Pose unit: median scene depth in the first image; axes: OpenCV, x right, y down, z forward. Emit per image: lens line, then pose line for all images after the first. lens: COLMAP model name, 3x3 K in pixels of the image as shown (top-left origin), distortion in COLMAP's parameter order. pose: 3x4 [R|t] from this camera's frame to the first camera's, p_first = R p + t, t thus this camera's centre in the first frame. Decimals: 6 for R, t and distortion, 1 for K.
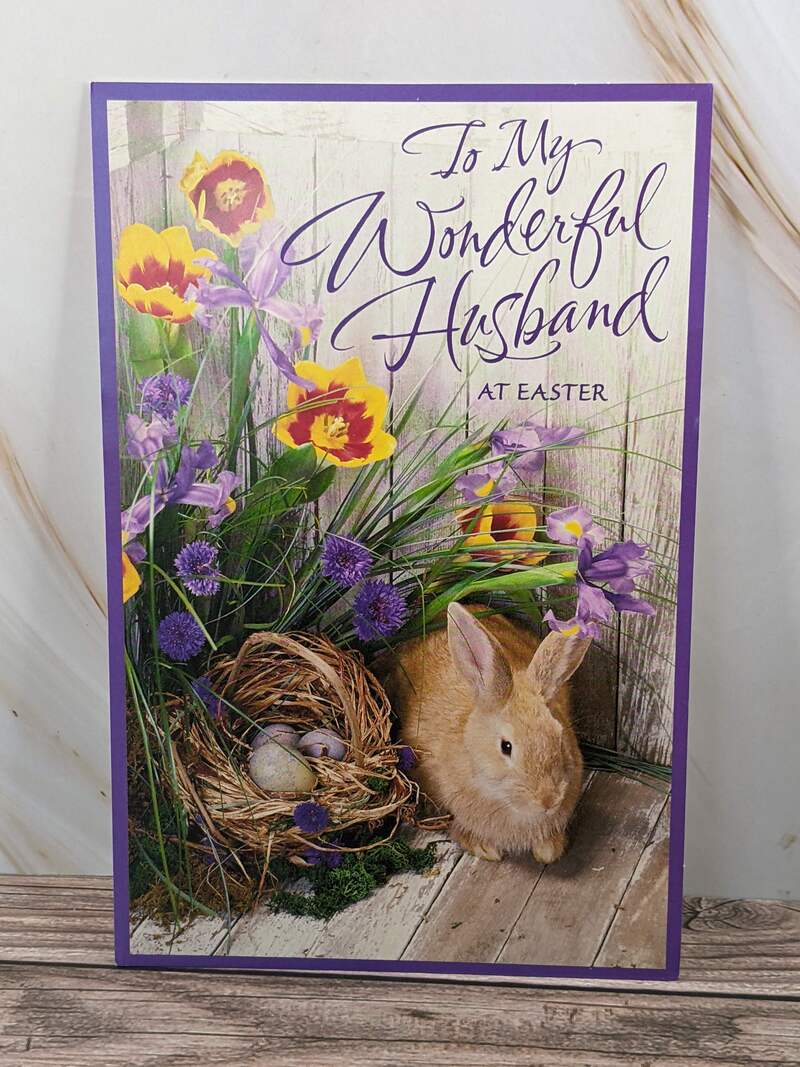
lens RADIAL K [[1623.1, 0, 405.8], [0, 1623.1, 534.0], [0, 0, 1]] dist [-0.043424, 0.000000]
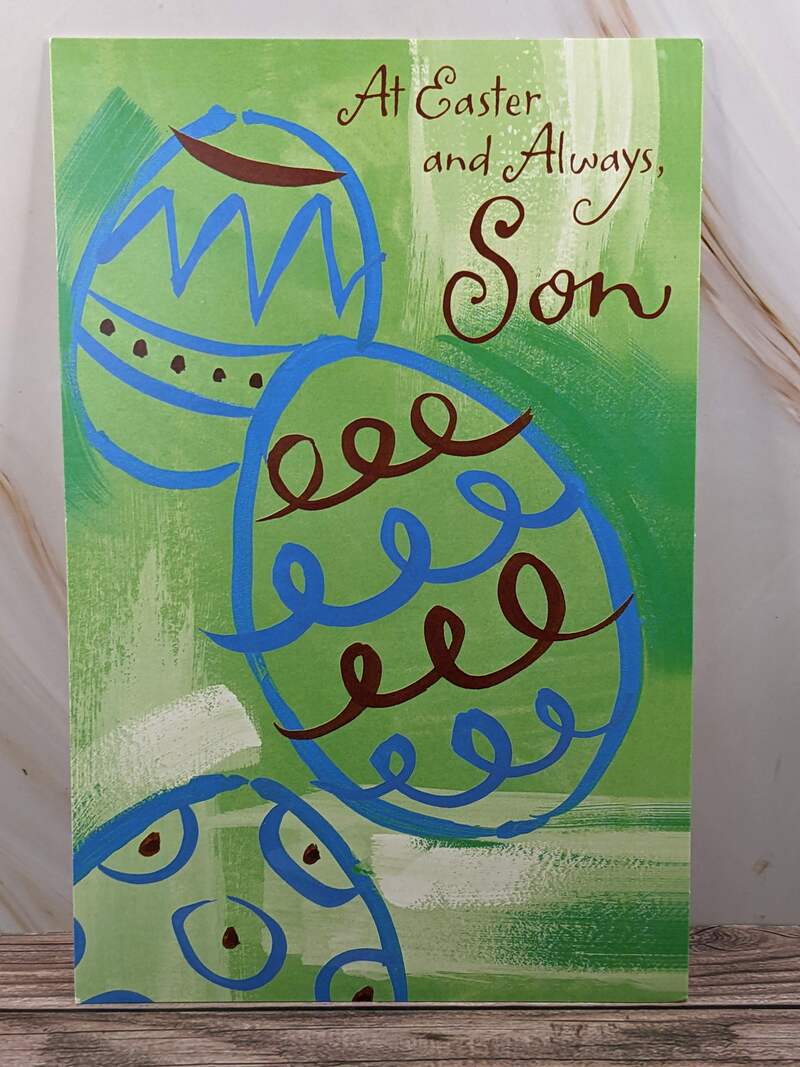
lens RADIAL K [[1623.1, 0, 389.1], [0, 1623.1, 539.3], [0, 0, 1]] dist [-0.043424, 0.000000]
pose [[0.996994, -0.024331, 0.073565, -0.089442], [0.030931, 0.995466, -0.089952, 0.069162], [-0.071042, 0.091957, 0.993226, -0.067879]]
